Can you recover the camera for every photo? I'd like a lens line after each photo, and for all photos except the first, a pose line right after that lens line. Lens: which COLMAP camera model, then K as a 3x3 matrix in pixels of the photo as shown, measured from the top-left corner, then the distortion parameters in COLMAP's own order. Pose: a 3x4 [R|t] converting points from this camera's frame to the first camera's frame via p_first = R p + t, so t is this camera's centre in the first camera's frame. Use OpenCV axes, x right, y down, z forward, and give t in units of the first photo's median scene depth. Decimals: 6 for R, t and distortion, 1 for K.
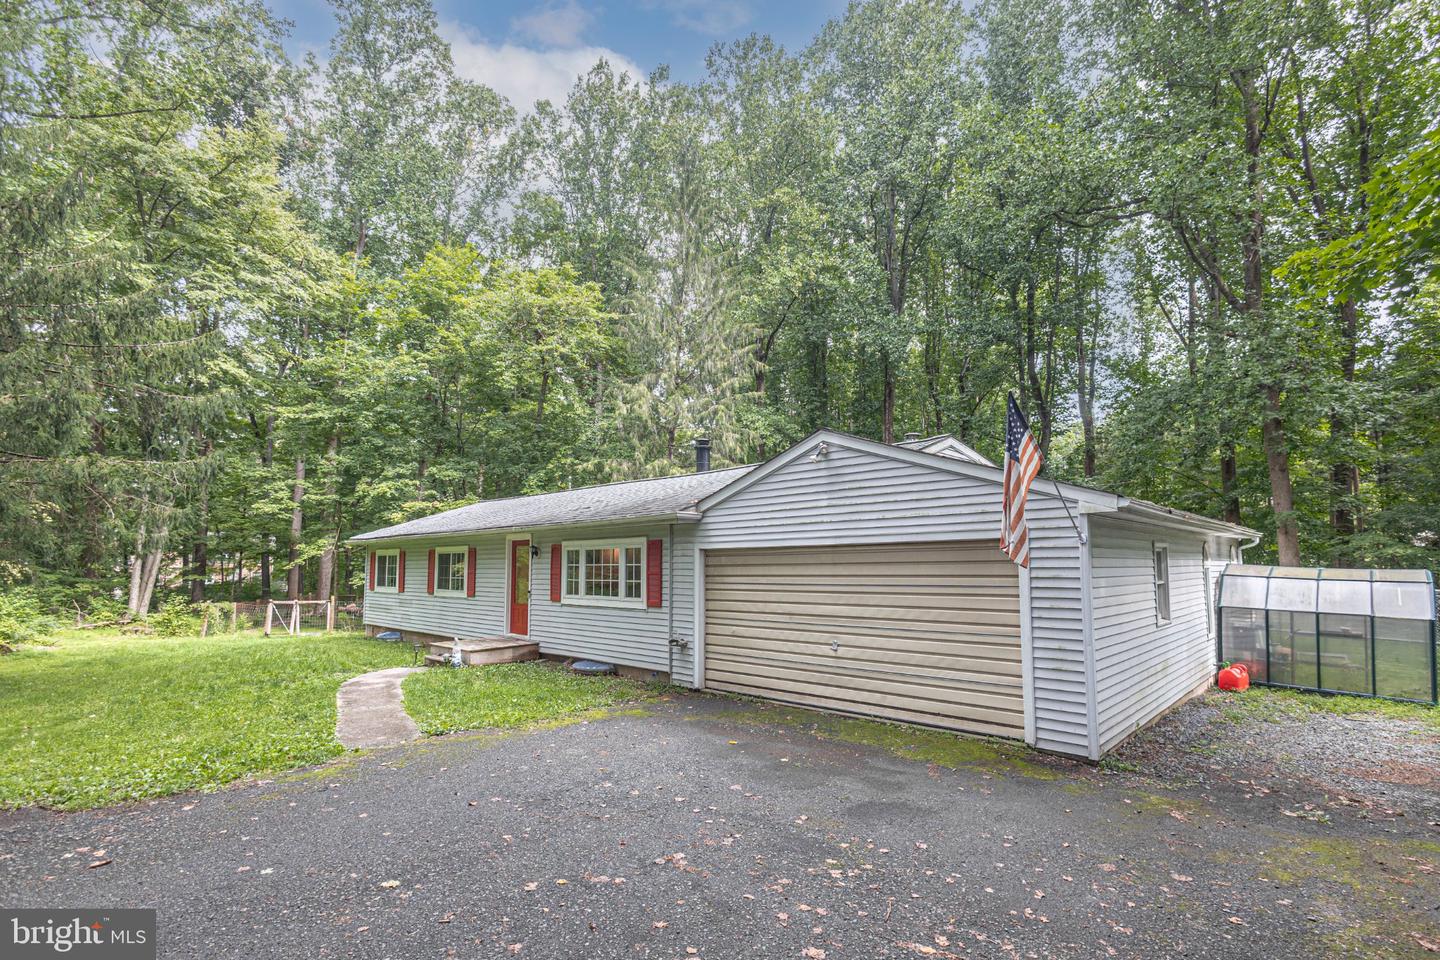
lens RADIAL K [[683.4, 0, 729.8], [0, 683.4, 509.3], [0, 0, 1]] dist [0.004111, -0.007720]
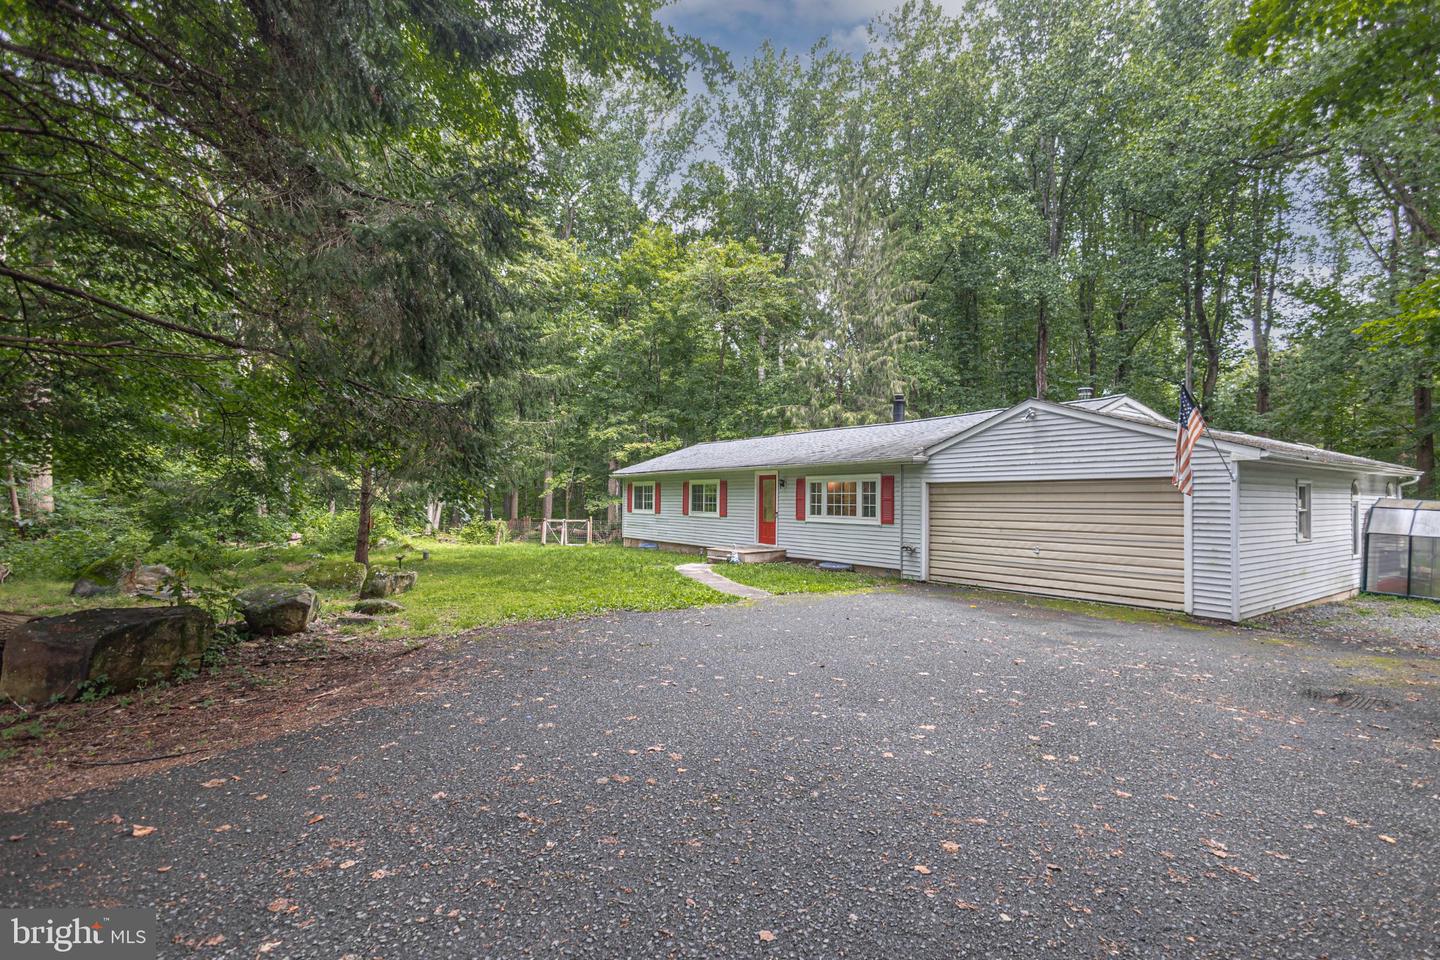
lens RADIAL K [[658.4, 0, 718.9], [0, 658.4, 481.8], [0, 0, 1]] dist [0.002127, -0.001293]
pose [[0.978479, 0.006472, -0.206246, -0.085192], [0.005297, 0.998391, 0.056460, -0.010140], [0.206280, -0.056337, 0.976870, -0.190354]]
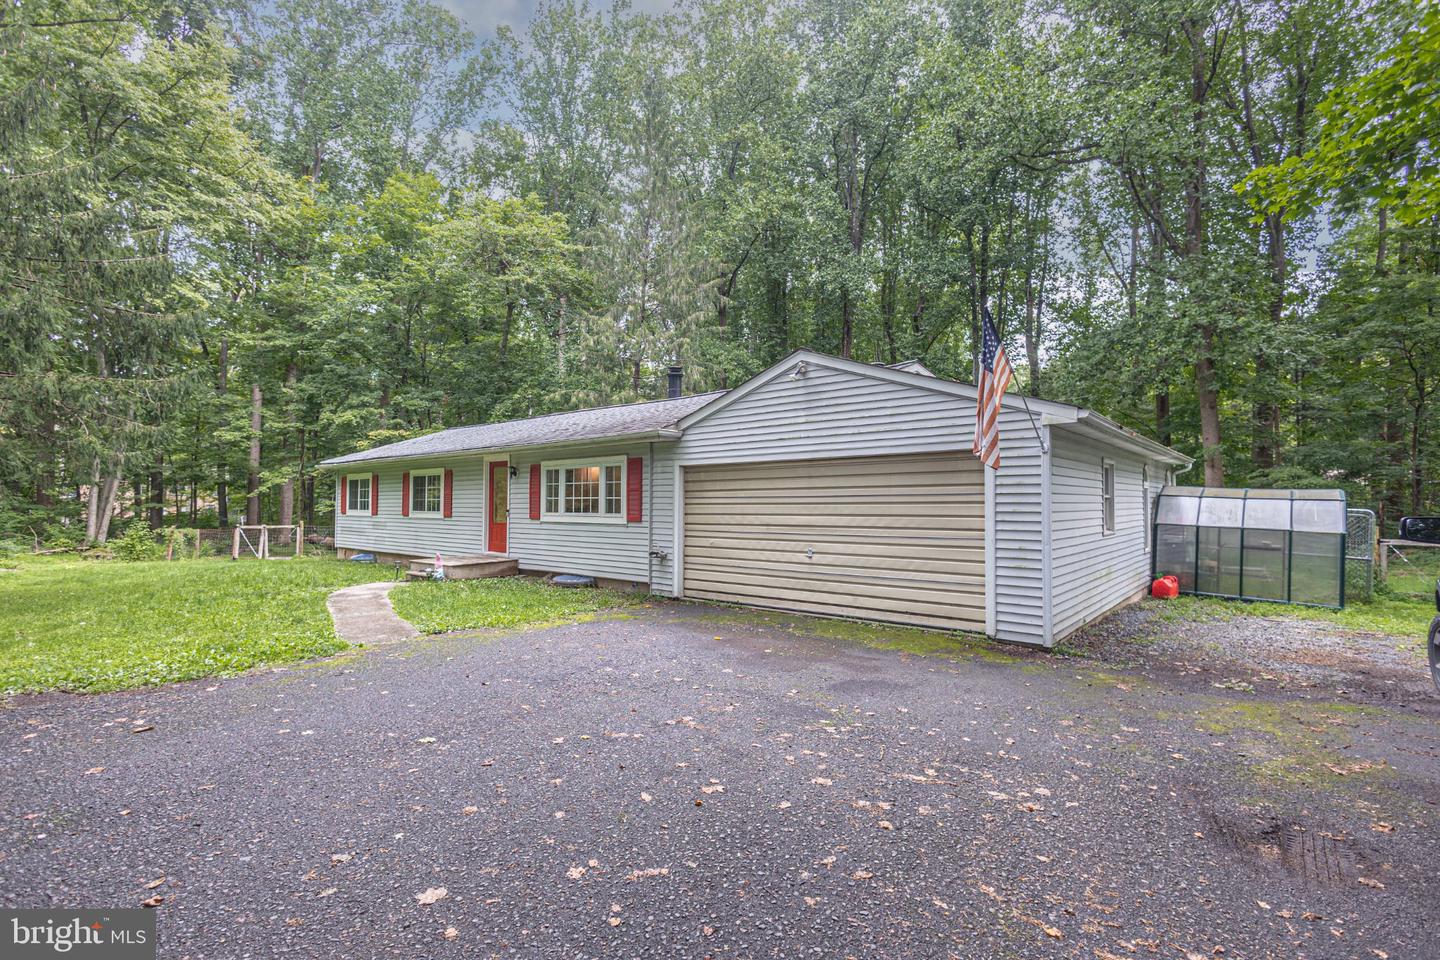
lens RADIAL K [[667.2, 0, 720.0], [0, 667.2, 480.0], [0, 0, 1]] dist [0.003260, -0.007197]
pose [[0.998701, 0.006309, 0.050559, -0.015659], [-0.008777, 0.998773, 0.048743, 0.013972], [-0.050190, -0.049124, 0.997531, -0.011225]]
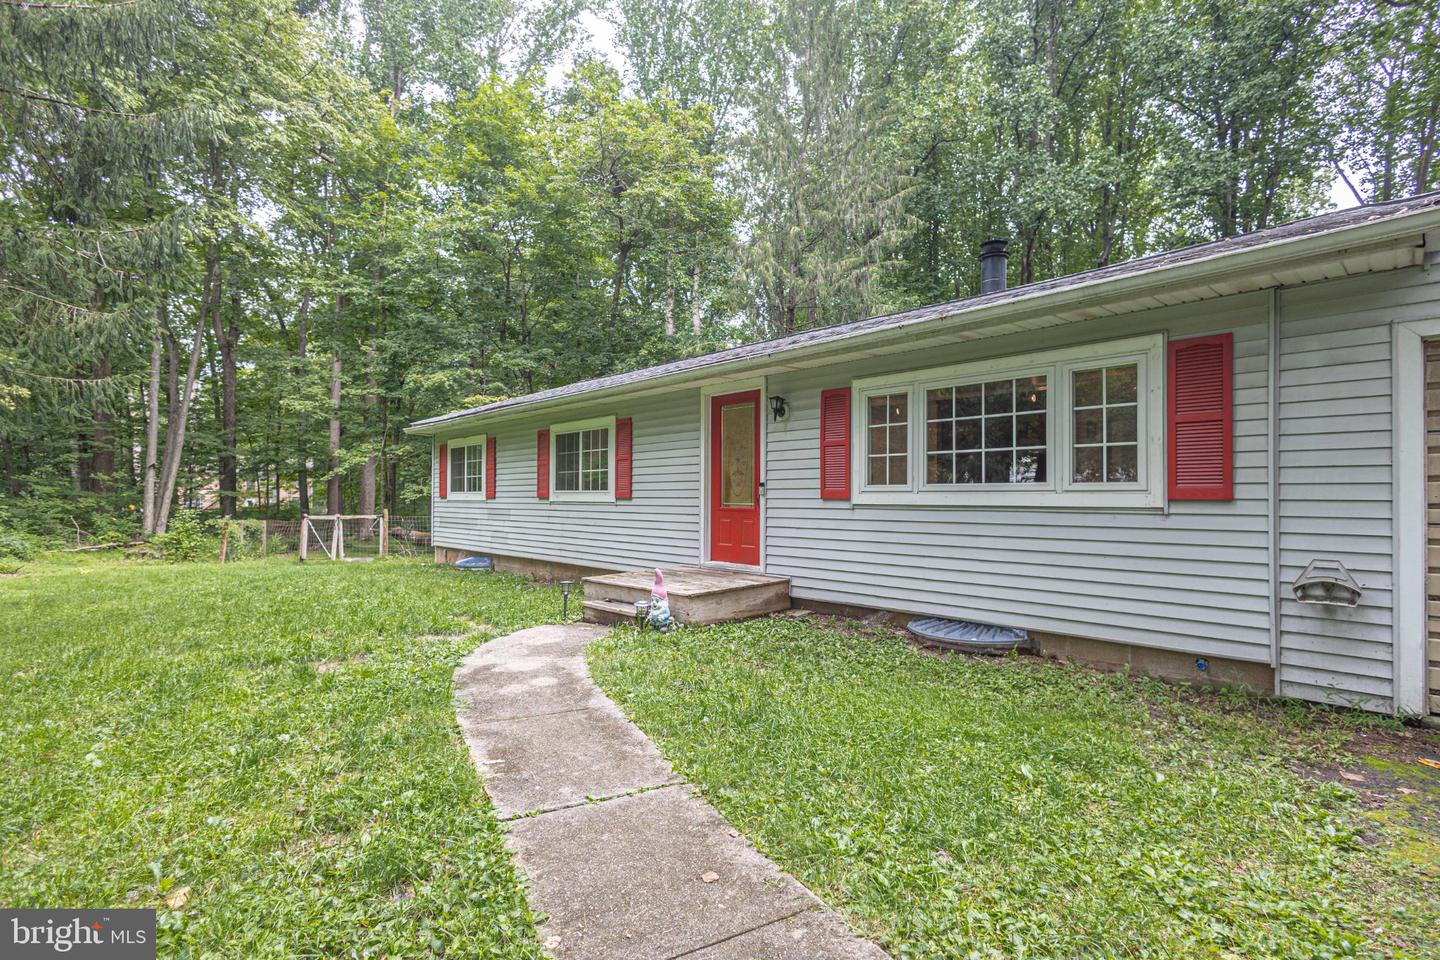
lens RADIAL K [[690.2, 0, 725.2], [0, 690.2, 481.9], [0, 0, 1]] dist [0.002985, 0.000514]
pose [[0.998754, 0.003587, -0.049776, -0.185316], [-0.000445, 0.998014, 0.062986, 0.052901], [0.049903, -0.062885, 0.996772, 0.288081]]
